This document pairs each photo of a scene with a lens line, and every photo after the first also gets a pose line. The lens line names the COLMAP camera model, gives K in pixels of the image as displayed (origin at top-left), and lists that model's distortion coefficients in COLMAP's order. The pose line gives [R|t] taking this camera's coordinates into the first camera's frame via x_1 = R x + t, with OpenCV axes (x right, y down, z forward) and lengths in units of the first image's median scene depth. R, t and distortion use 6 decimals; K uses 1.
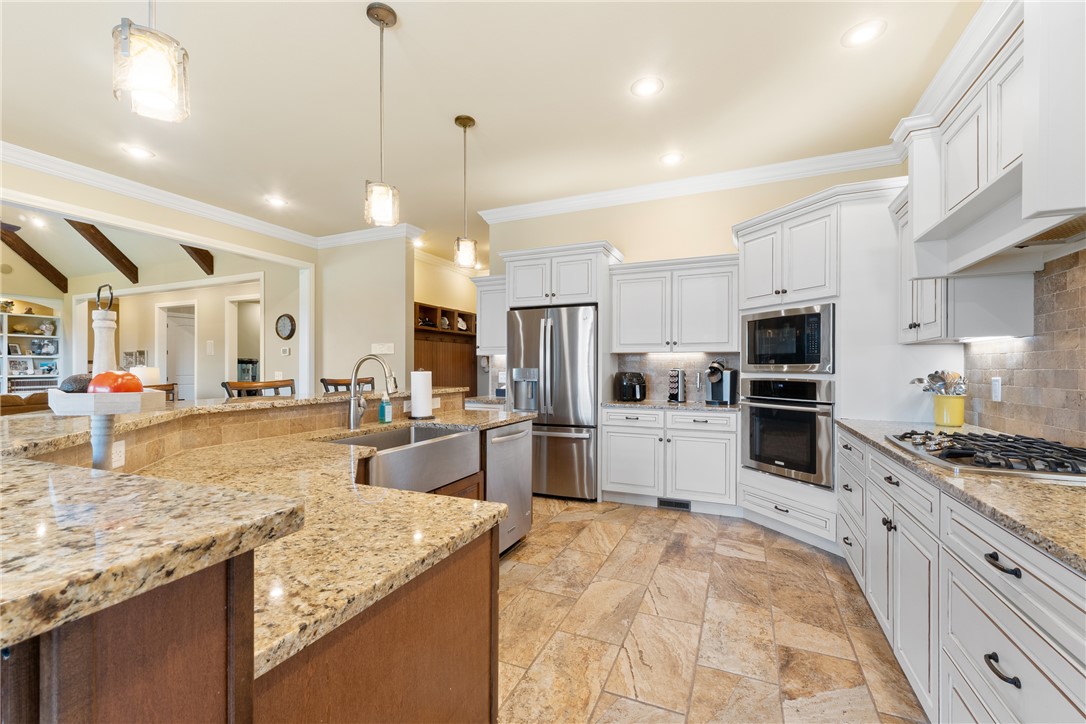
lens RADIAL K [[461.3, 0, 546.4], [0, 461.3, 365.0], [0, 0, 1]] dist [0.006541, 0.000444]
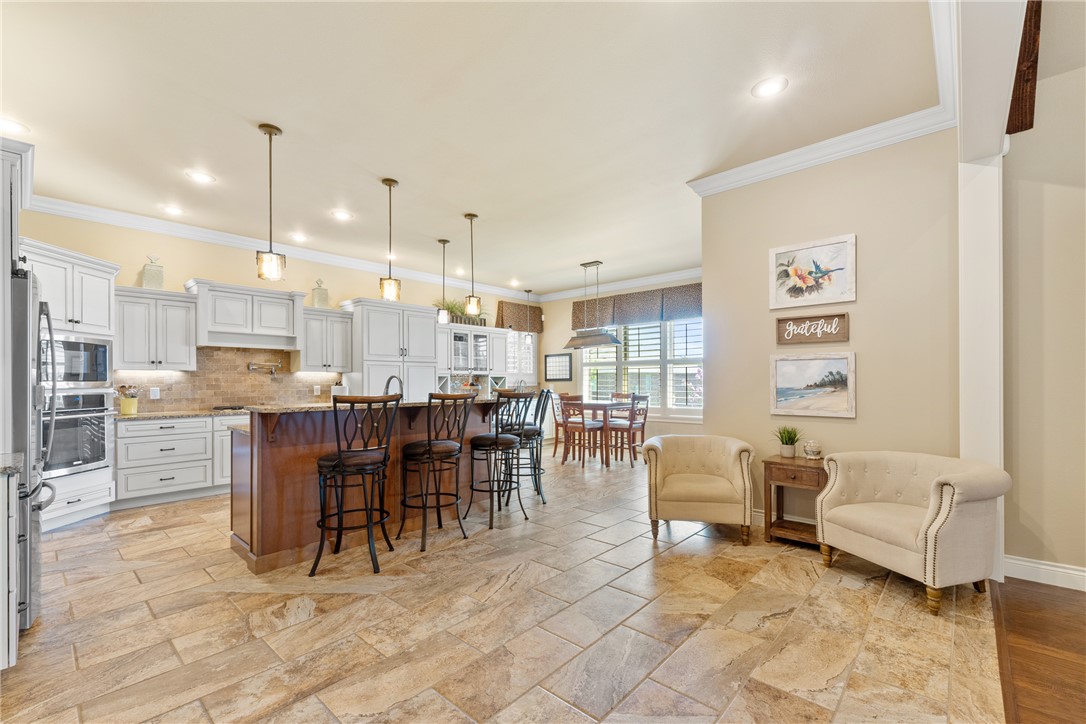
lens RADIAL K [[461.3, 0, 549.3], [0, 461.3, 382.7], [0, 0, 1]] dist [0.006541, 0.000444]
pose [[-0.950501, 0.009096, 0.310588, -0.516648], [0.006955, 0.999944, -0.008000, 0.010669], [-0.310644, -0.005444, -0.950511, 0.875192]]
